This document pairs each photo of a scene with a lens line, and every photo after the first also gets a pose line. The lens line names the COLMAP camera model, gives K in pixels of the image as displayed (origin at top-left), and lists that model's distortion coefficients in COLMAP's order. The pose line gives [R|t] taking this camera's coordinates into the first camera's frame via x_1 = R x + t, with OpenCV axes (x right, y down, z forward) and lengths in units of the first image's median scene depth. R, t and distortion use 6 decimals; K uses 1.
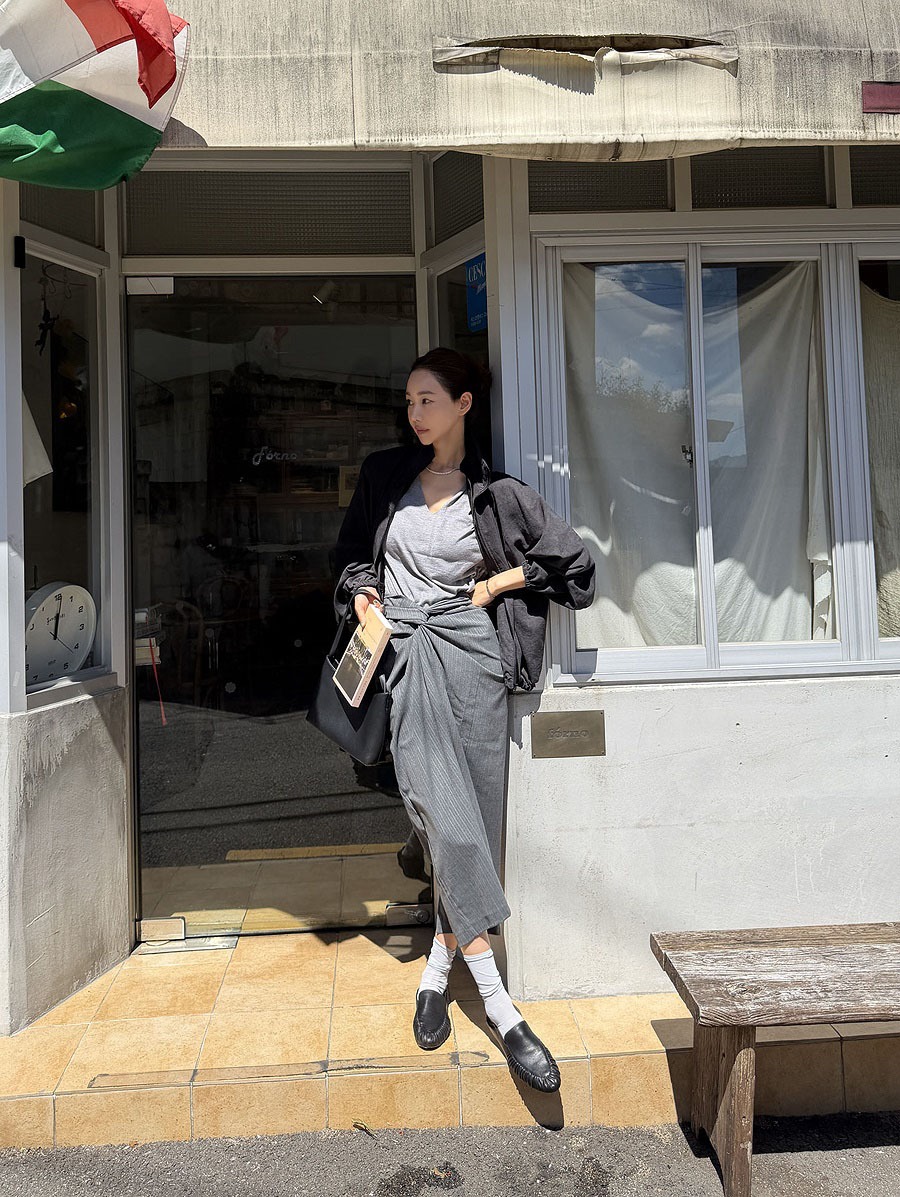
lens RADIAL K [[962.7, 0, 453.9], [0, 962.7, 483.5], [0, 0, 1]] dist [0.045873, -0.045043]
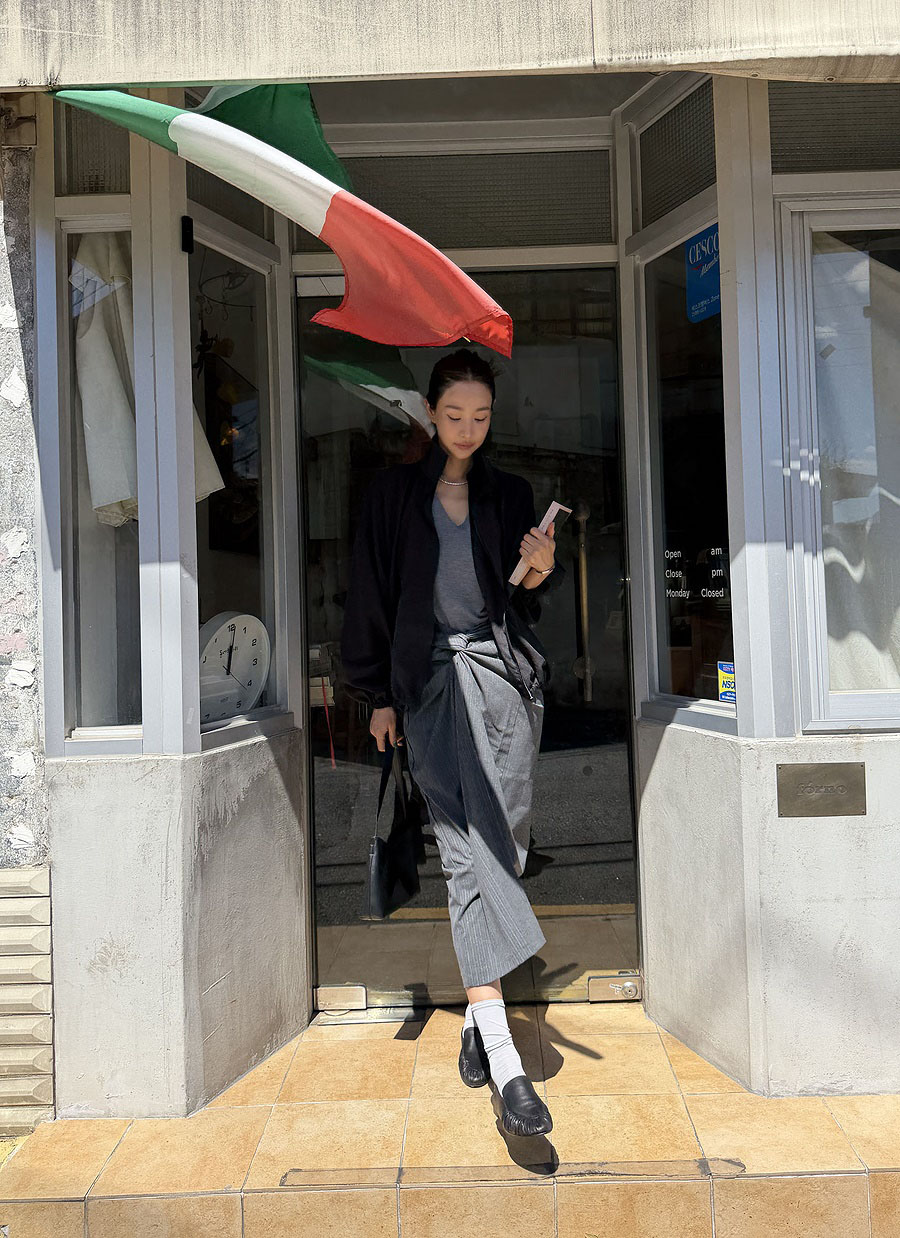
lens RADIAL K [[926.3, 0, 496.8], [0, 926.3, 572.4], [0, 0, 1]] dist [0.044555, -0.042165]
pose [[0.998071, 0.000029, -0.062090, -0.116158], [0.001121, 0.999828, 0.018486, 0.053881], [0.062080, -0.018520, 0.997899, 0.169202]]
